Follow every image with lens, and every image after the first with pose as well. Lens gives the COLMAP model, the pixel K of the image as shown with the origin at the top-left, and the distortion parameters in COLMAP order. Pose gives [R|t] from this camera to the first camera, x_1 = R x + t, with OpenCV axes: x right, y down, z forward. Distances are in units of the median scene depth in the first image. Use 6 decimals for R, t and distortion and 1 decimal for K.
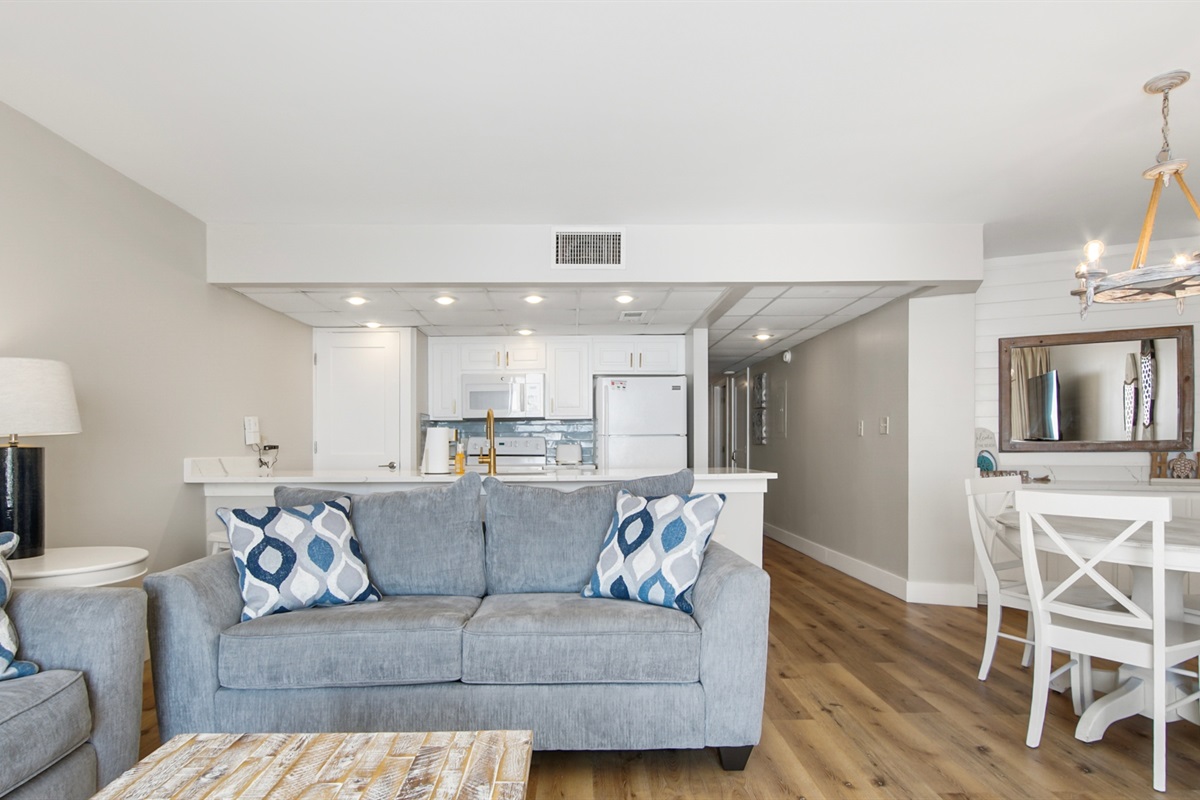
lens RADIAL K [[567.7, 0, 597.4], [0, 567.7, 438.7], [0, 0, 1]] dist [0.025377, 0.000224]
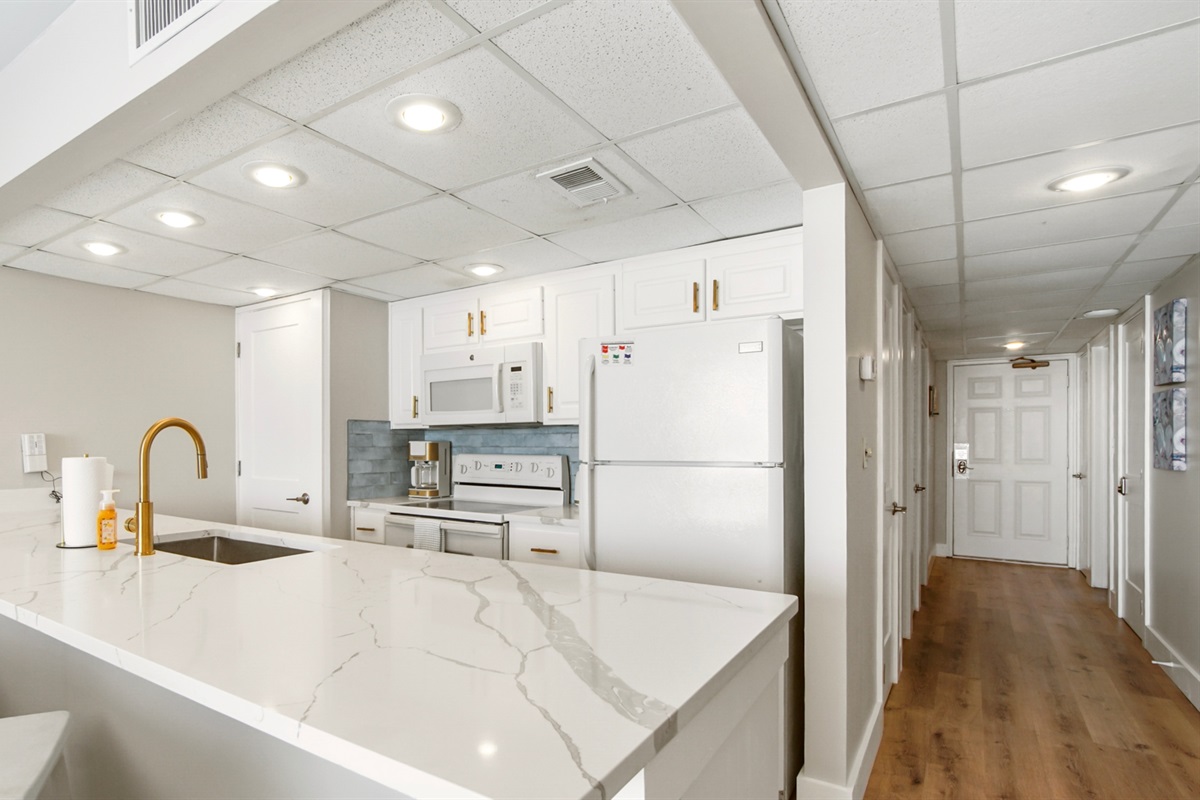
lens RADIAL K [[567.7, 0, 597.4], [0, 567.7, 438.7], [0, 0, 1]] dist [0.025377, 0.000224]
pose [[0.814085, 0.004776, -0.580726, 0.272085], [0.001576, 0.999944, 0.010432, -0.026354], [0.580743, -0.009407, 0.814032, 0.568794]]
